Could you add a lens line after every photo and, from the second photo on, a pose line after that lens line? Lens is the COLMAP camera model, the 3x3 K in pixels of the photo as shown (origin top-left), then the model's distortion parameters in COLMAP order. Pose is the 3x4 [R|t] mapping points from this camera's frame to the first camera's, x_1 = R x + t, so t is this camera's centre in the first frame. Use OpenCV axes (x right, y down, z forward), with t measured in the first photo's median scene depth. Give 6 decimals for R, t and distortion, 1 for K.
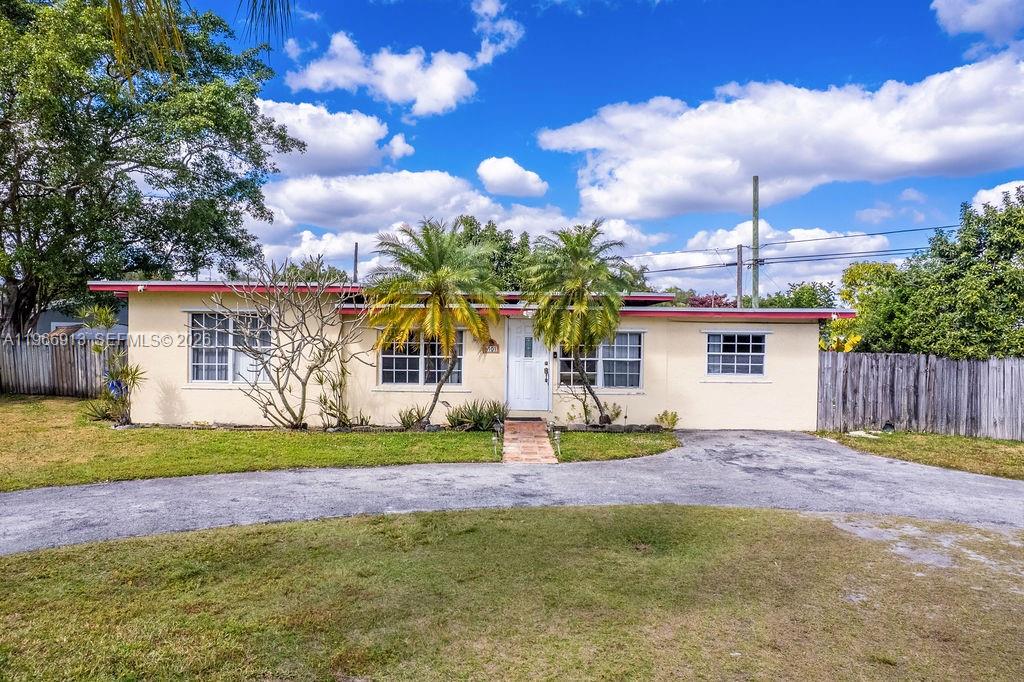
lens RADIAL K [[716.5, 0, 493.3], [0, 716.5, 339.4], [0, 0, 1]] dist [-0.034521, 0.001575]
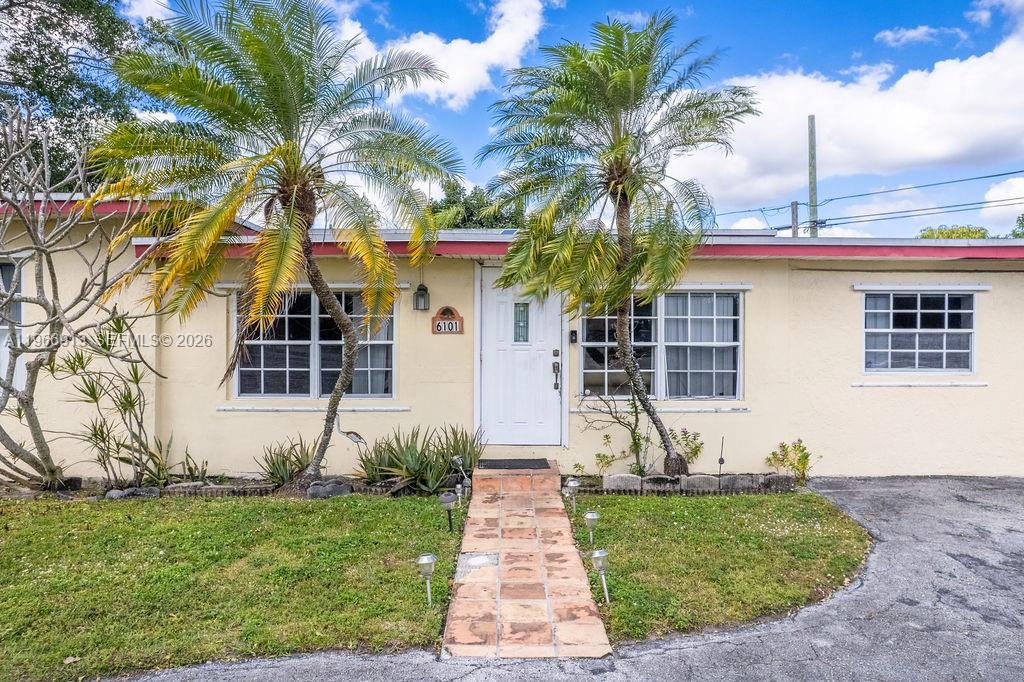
lens RADIAL K [[701.1, 0, 512.0], [0, 701.1, 341.0], [0, 0, 1]] dist [-0.053195, 0.001682]
pose [[0.999513, -0.009342, 0.029781, 0.028003], [0.009113, 0.999928, 0.007810, 0.021170], [-0.029852, -0.007535, 0.999526, 0.511927]]
